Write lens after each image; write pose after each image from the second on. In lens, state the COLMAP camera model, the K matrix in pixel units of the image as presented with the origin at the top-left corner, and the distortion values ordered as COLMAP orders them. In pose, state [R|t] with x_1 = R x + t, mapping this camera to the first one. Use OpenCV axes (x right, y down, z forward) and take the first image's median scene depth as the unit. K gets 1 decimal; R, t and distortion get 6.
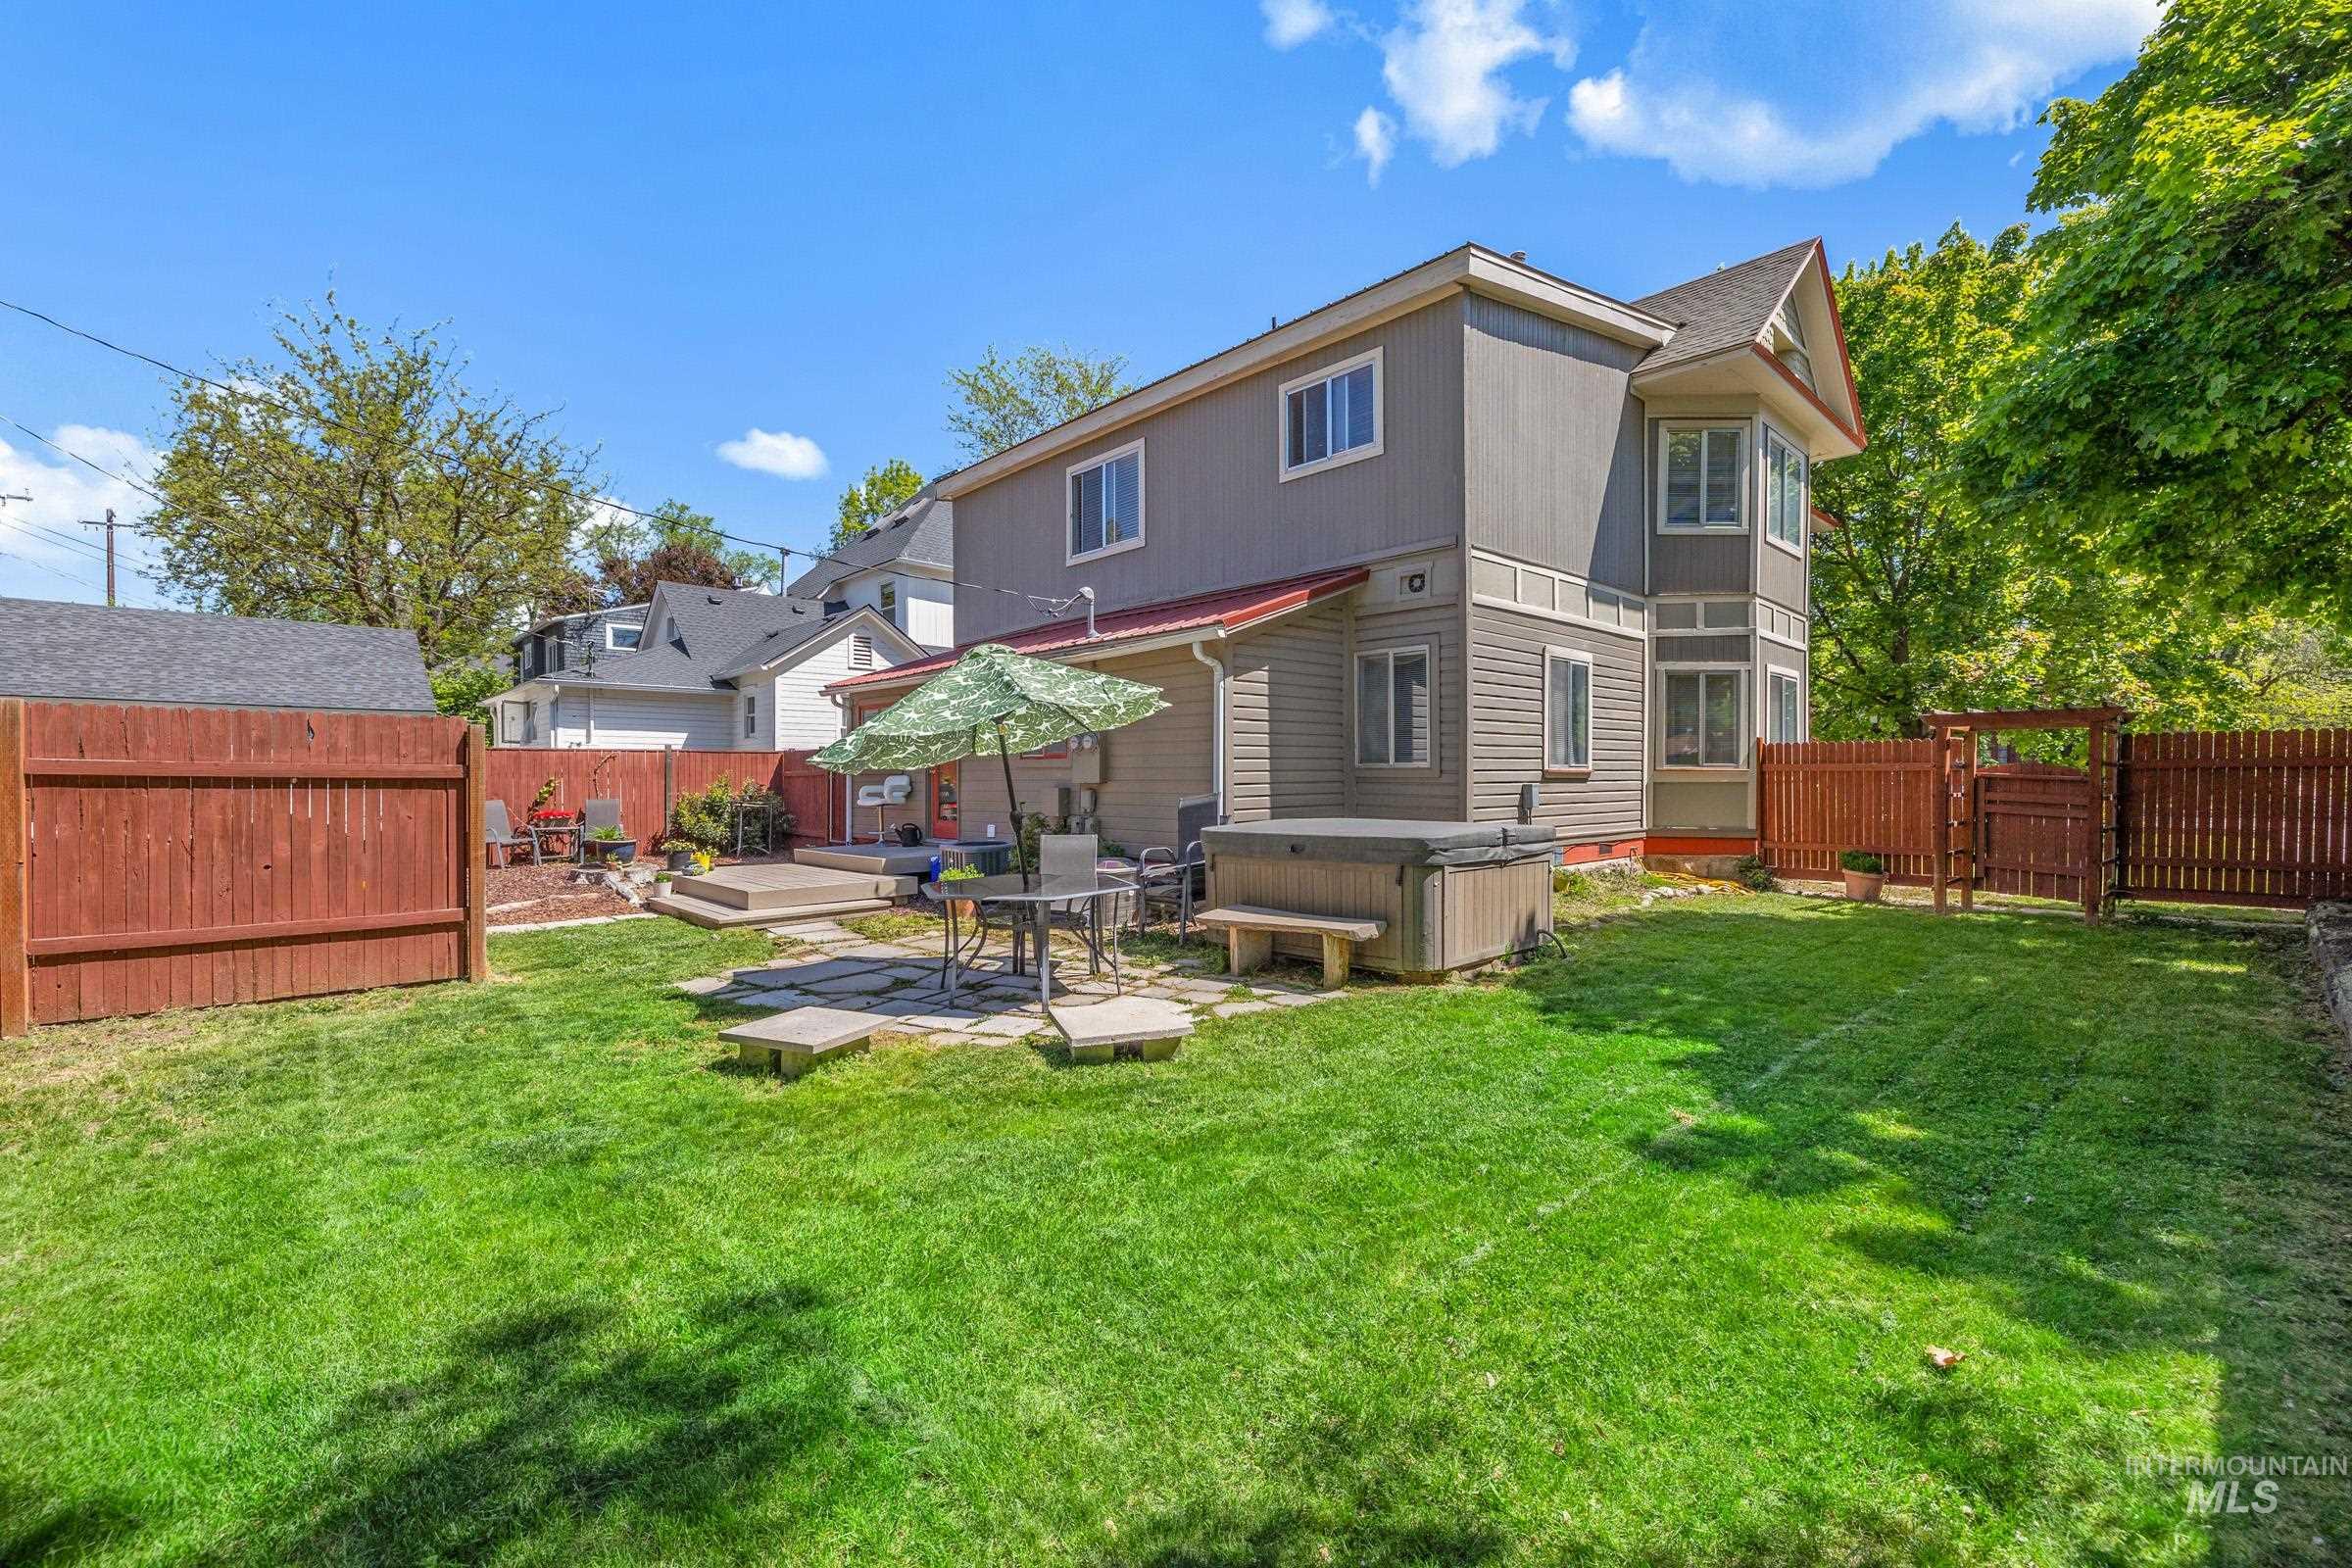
lens RADIAL K [[987.5, 0, 1172.6], [0, 987.5, 784.8], [0, 0, 1]] dist [0.000888, 0.000028]
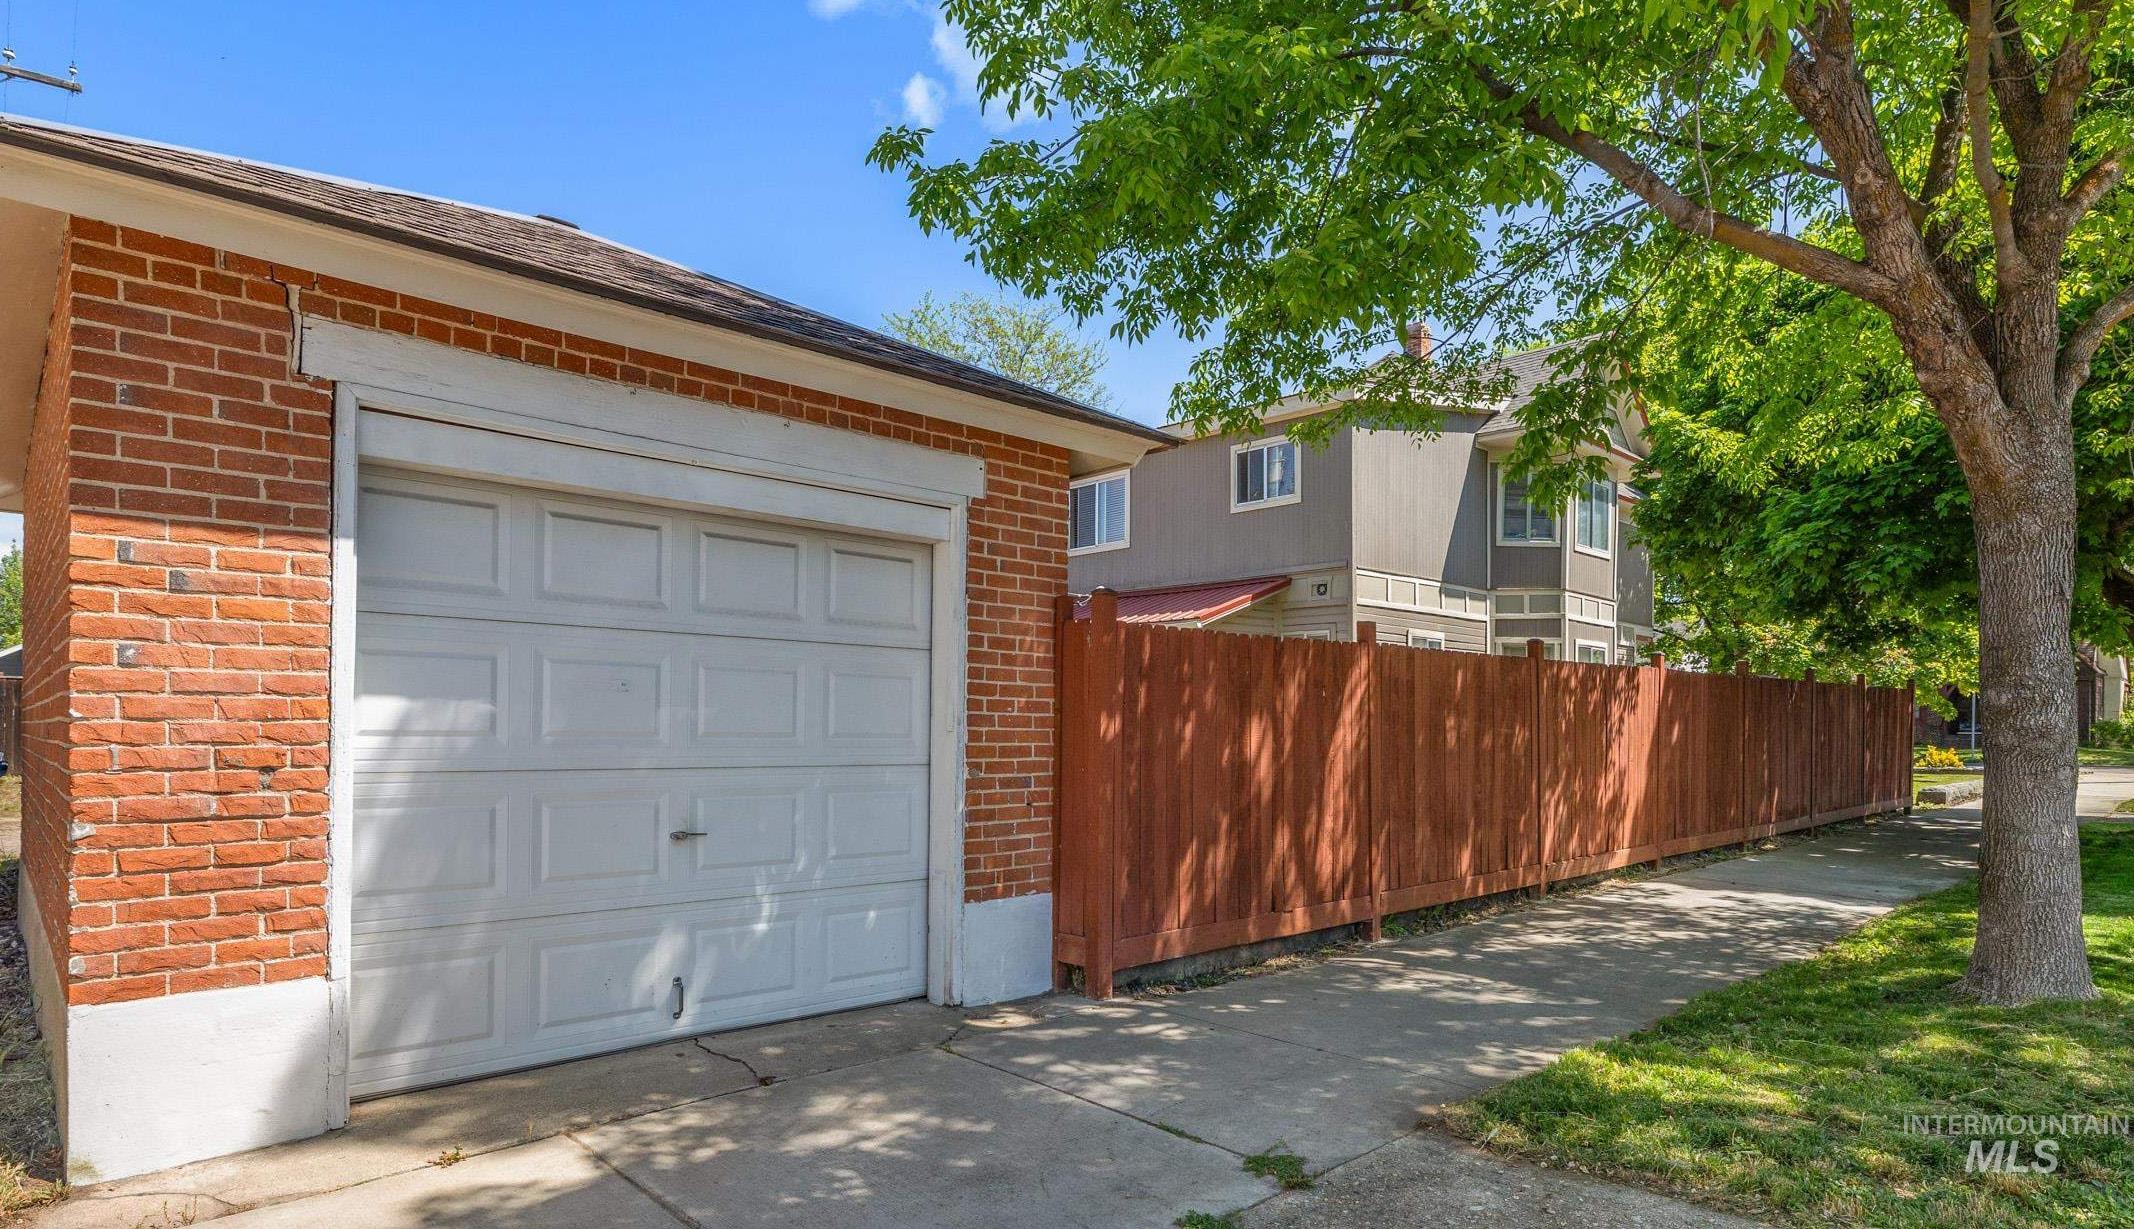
lens RADIAL K [[1143.6, 0, 1111.3], [0, 1143.6, 717.2], [0, 0, 1]] dist [-0.001095, -0.000034]
pose [[0.999292, 0.010536, 0.036123, -0.124273], [-0.010053, 0.999858, -0.013521, 0.018807], [-0.036260, 0.013149, 0.999256, -0.667242]]
